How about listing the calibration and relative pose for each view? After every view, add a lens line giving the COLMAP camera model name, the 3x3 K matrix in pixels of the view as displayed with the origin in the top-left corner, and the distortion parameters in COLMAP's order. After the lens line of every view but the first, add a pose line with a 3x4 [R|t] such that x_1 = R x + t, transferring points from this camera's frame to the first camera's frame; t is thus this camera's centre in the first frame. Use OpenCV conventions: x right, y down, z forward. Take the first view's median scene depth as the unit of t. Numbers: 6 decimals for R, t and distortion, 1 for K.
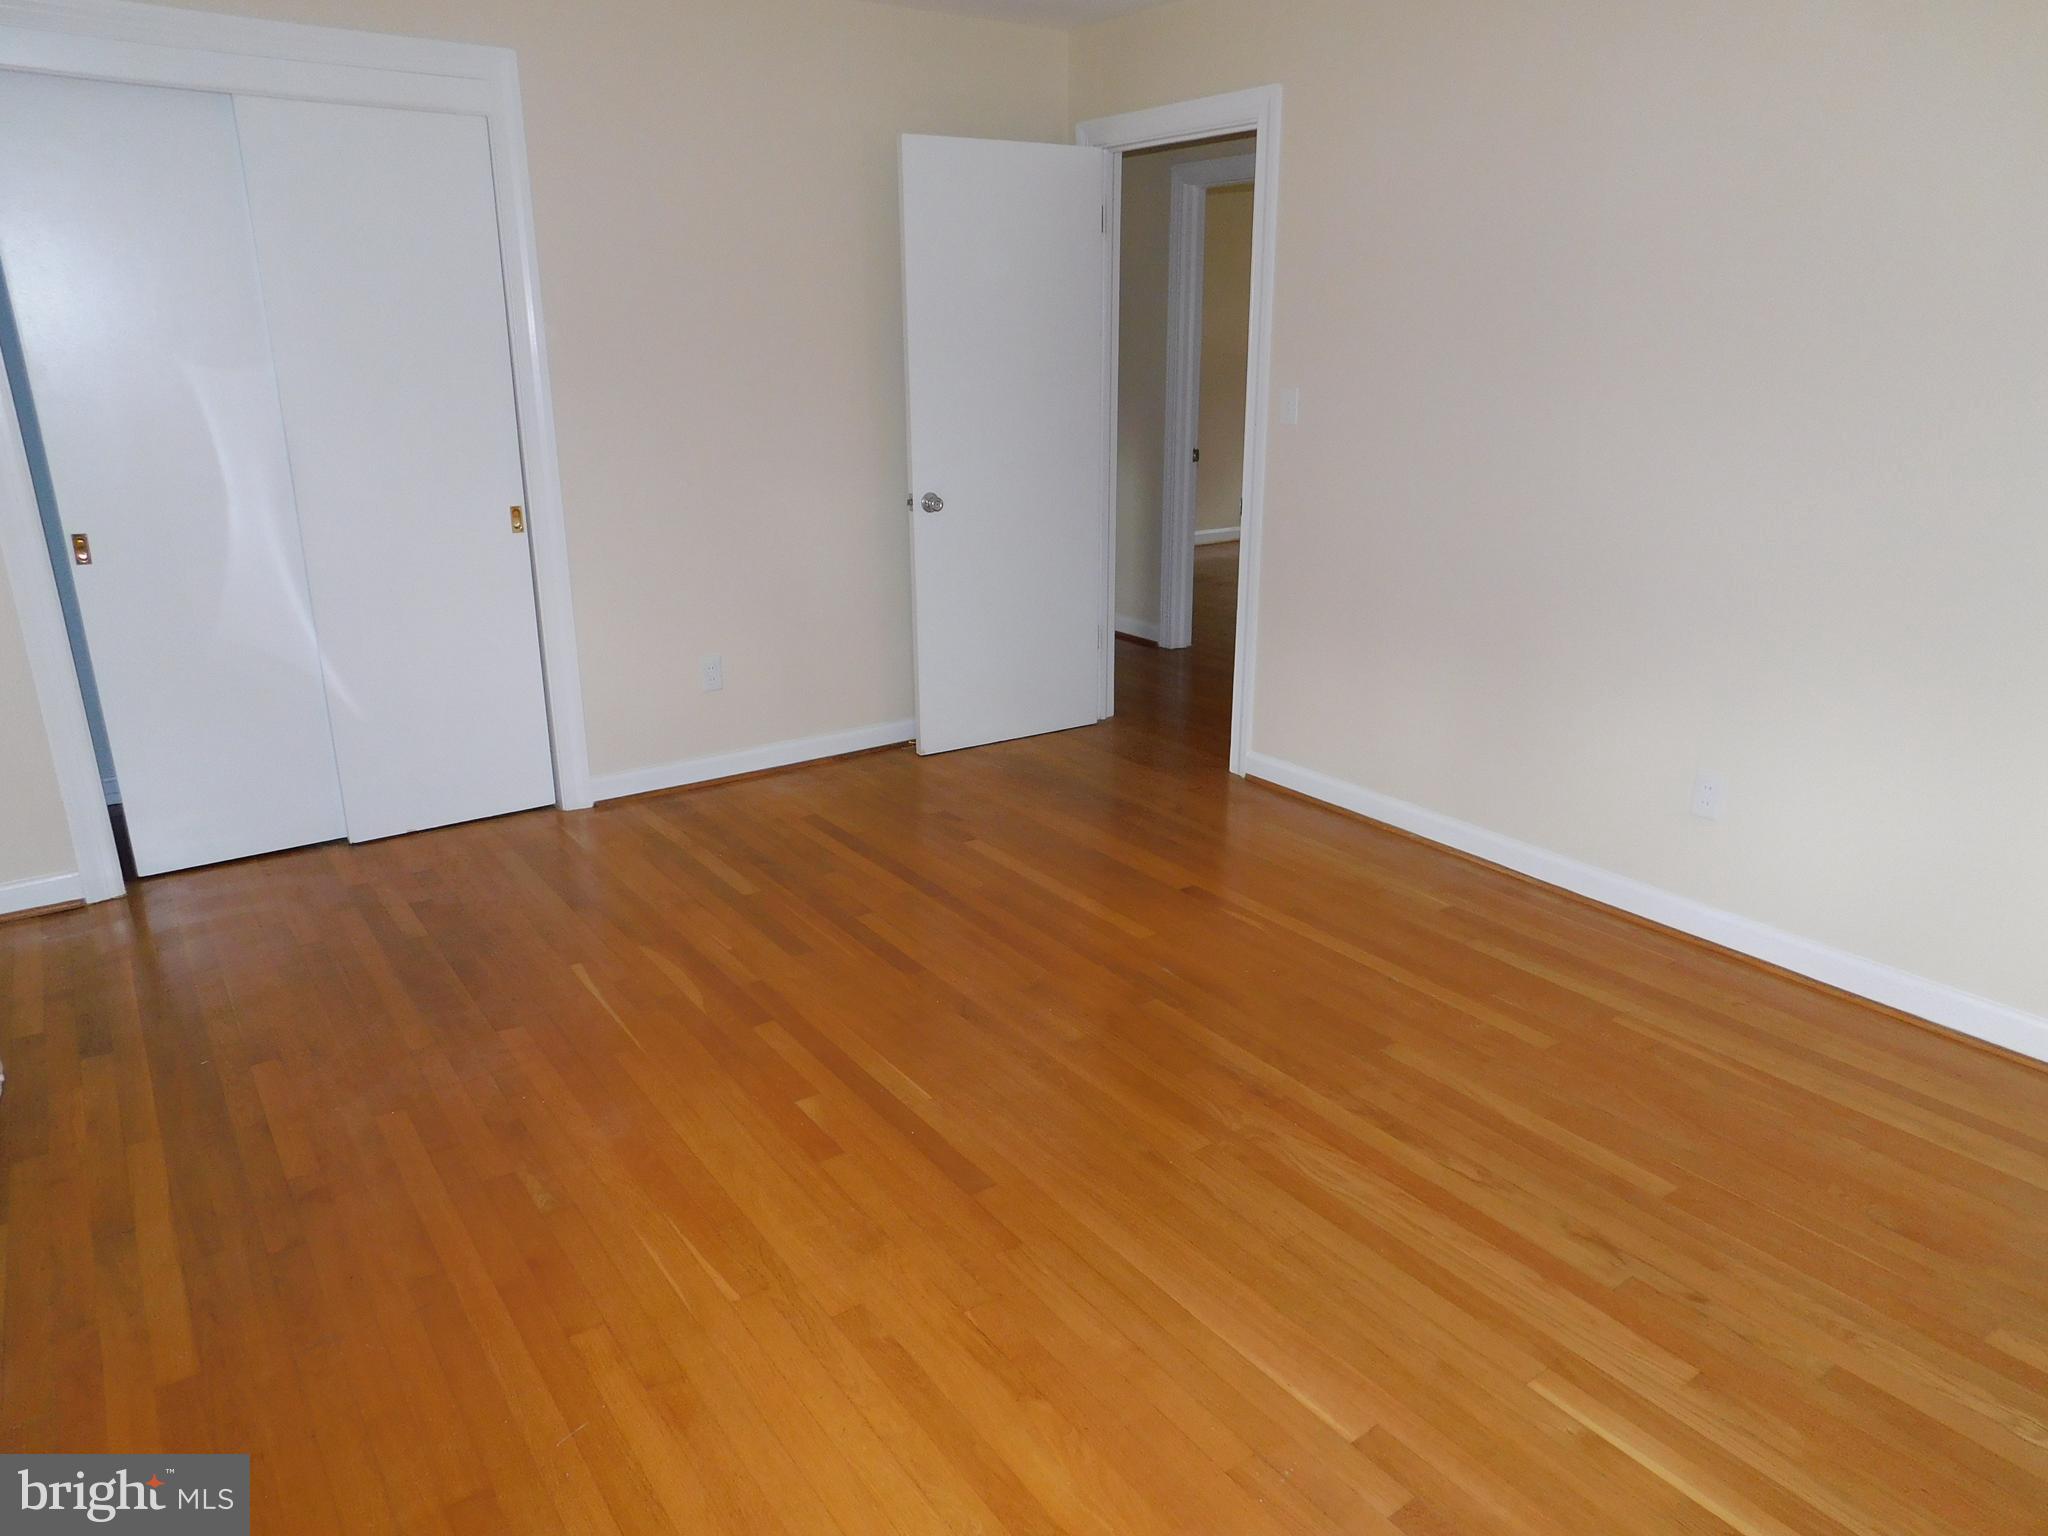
lens RADIAL K [[1348.4, 0, 1024.0], [0, 1348.4, 768.0], [0, 0, 1]] dist [-0.057954, 0.045843]
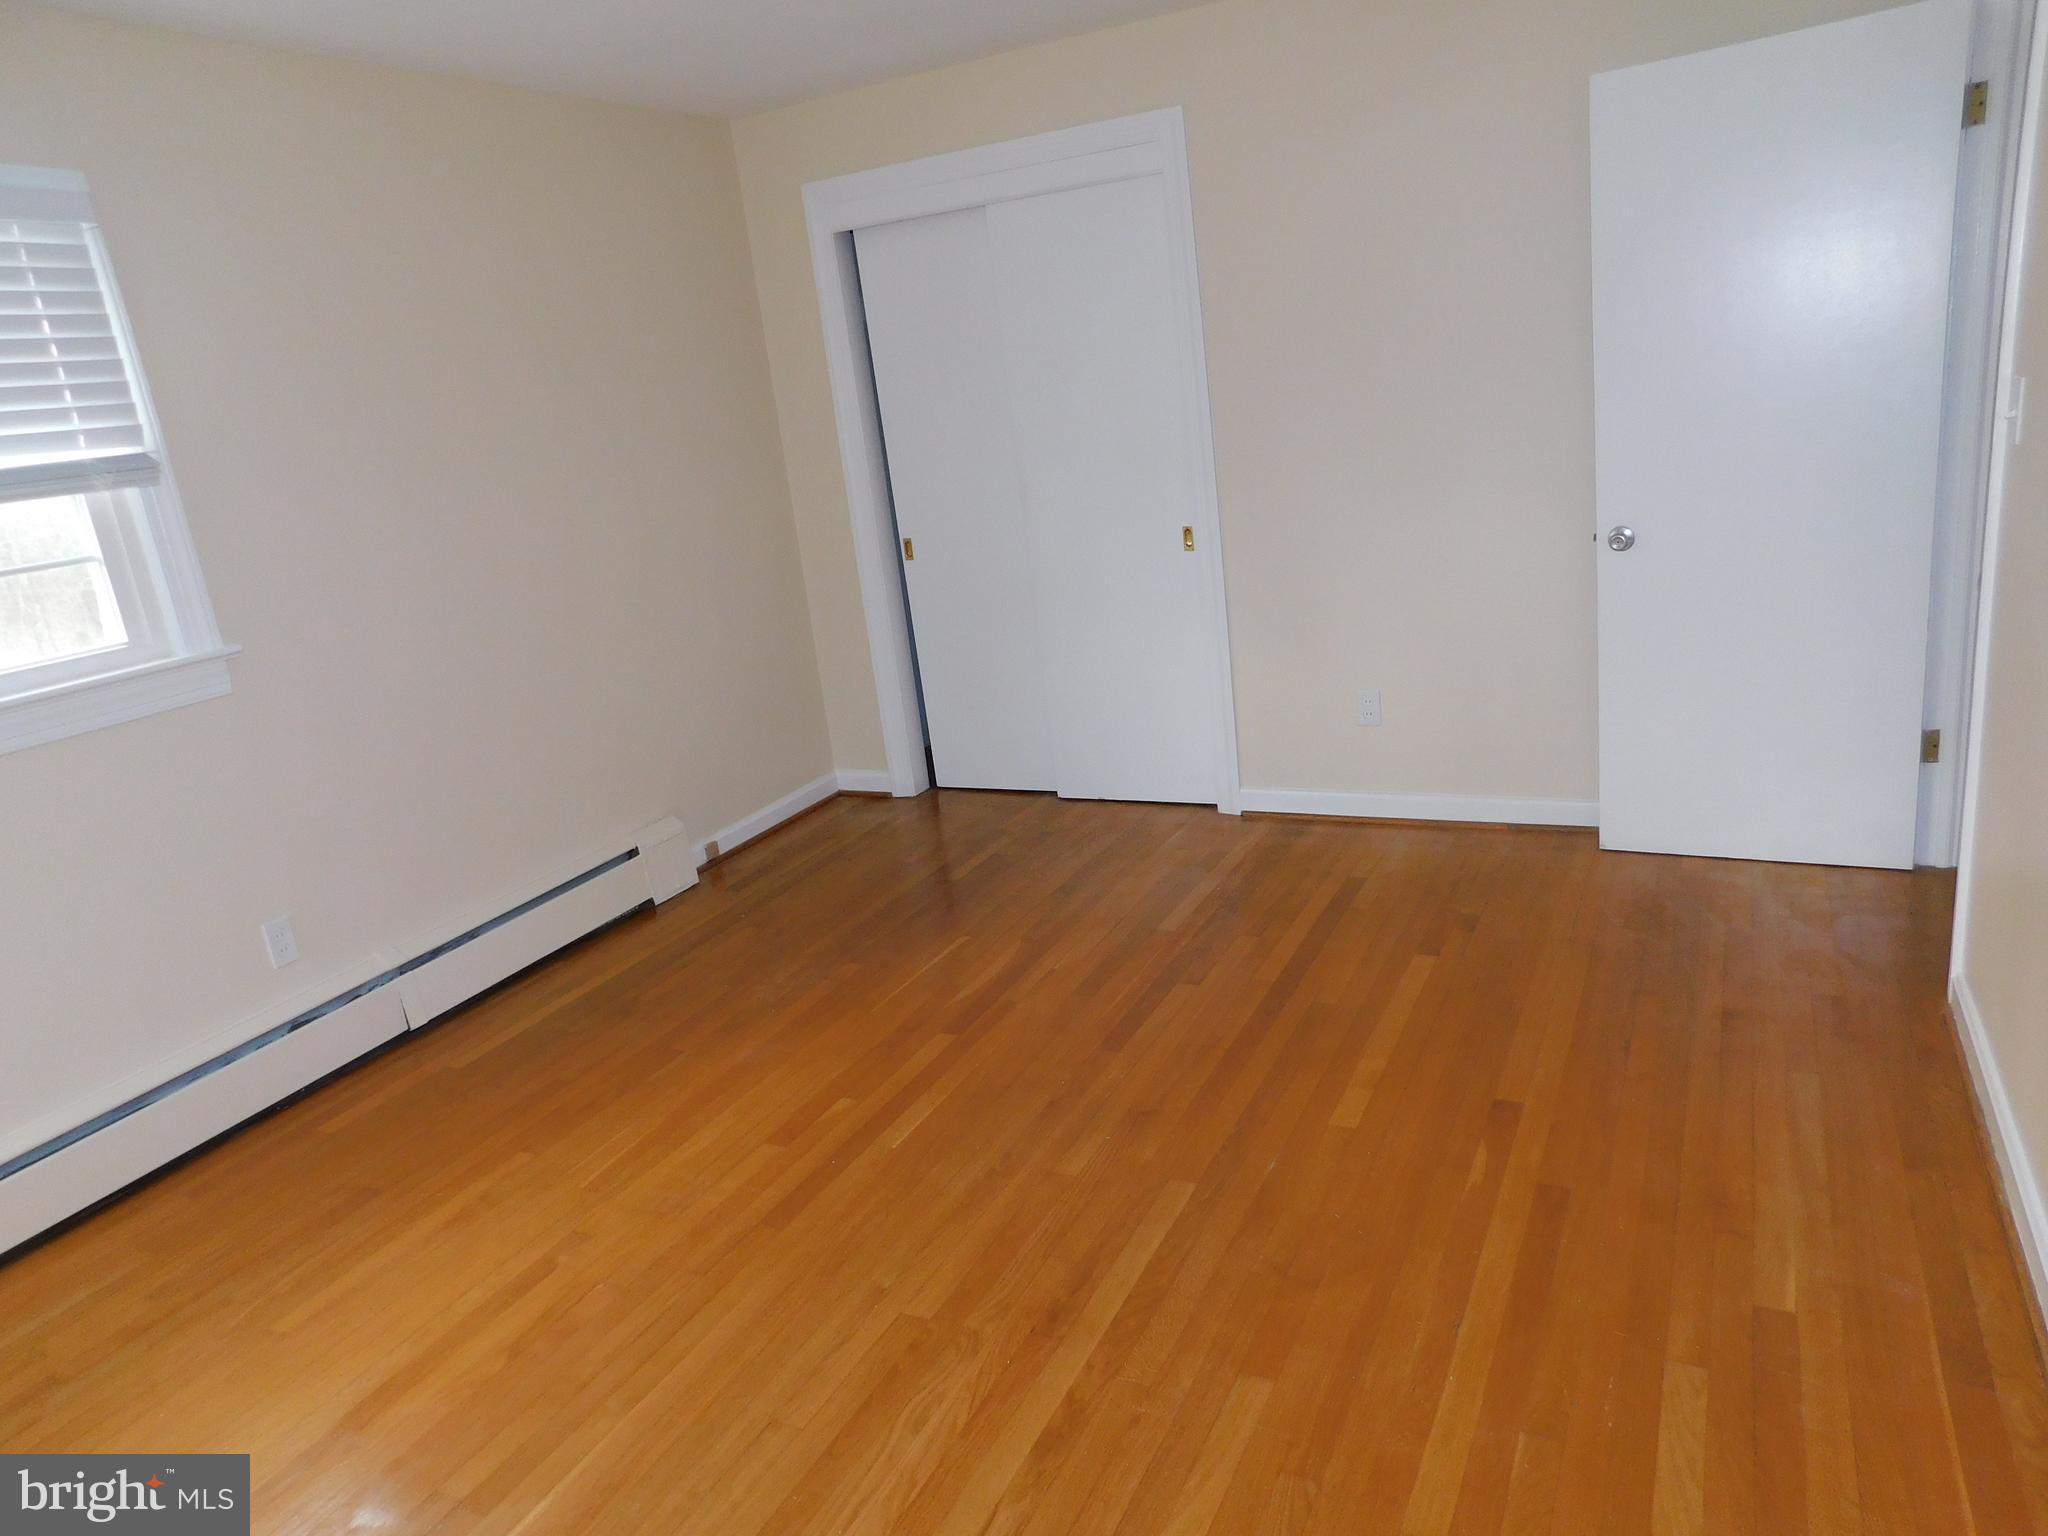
lens RADIAL K [[1348.4, 0, 1024.0], [0, 1348.4, 768.0], [0, 0, 1]] dist [-0.057954, 0.045843]
pose [[0.464401, 0.198252, -0.863150, 0.627211], [-0.163372, 0.977073, 0.136519, -0.154003], [0.870426, 0.077614, 0.486142, 0.429440]]
